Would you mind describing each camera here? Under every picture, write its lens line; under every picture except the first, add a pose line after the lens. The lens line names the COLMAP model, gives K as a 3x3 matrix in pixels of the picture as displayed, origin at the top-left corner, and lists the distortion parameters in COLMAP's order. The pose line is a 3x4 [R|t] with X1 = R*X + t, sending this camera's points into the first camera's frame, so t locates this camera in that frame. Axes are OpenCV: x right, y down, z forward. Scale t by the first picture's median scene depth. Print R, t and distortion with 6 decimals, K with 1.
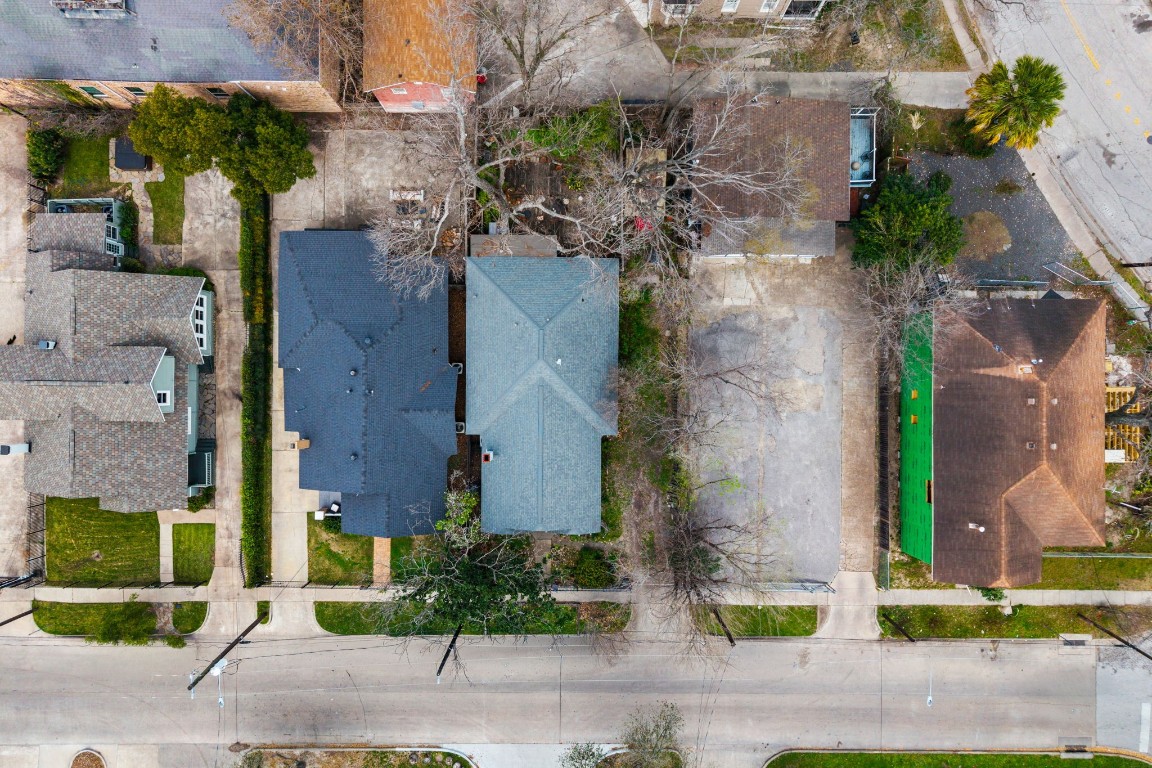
lens RADIAL K [[768.6, 0, 575.3], [0, 768.6, 384.1], [0, 0, 1]] dist [-0.001438, 0.001475]
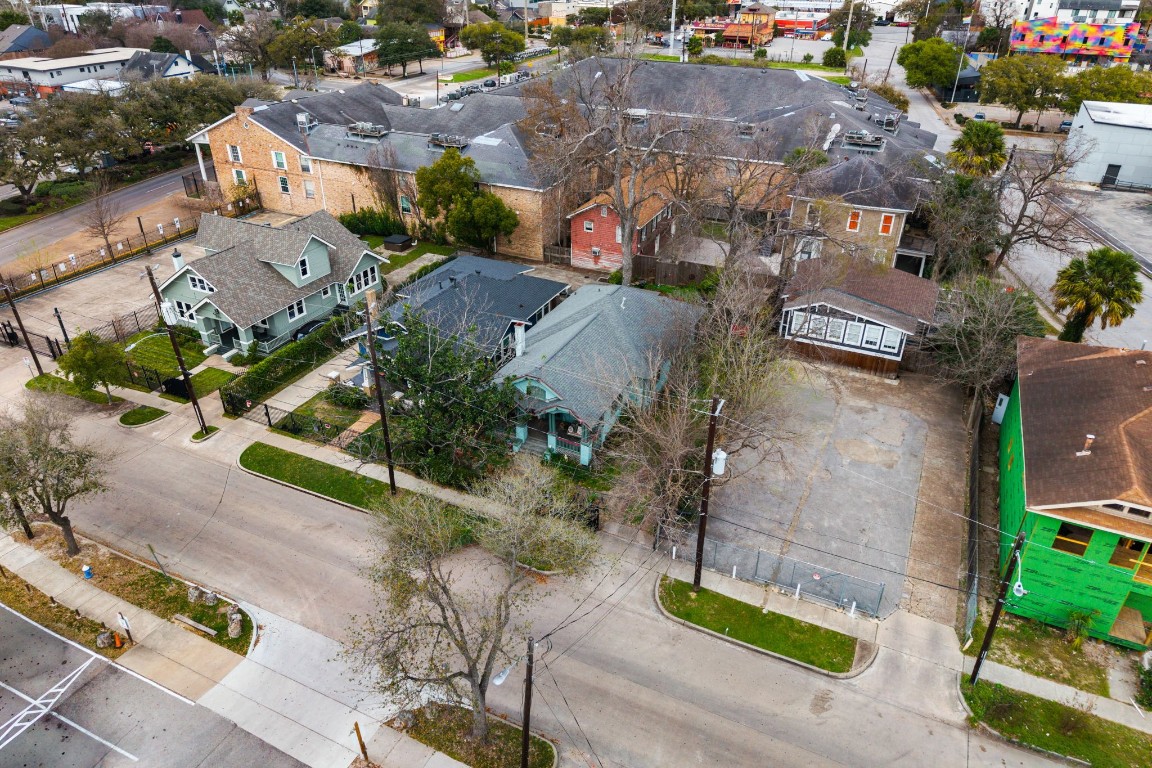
lens RADIAL K [[768.6, 0, 577.1], [0, 768.6, 384.6], [0, 0, 1]] dist [-0.001438, 0.001475]
pose [[0.907024, 0.207900, -0.366177, 0.294442], [-0.421063, 0.455355, -0.784447, 0.782298], [0.003654, 0.865696, 0.500557, 0.506696]]
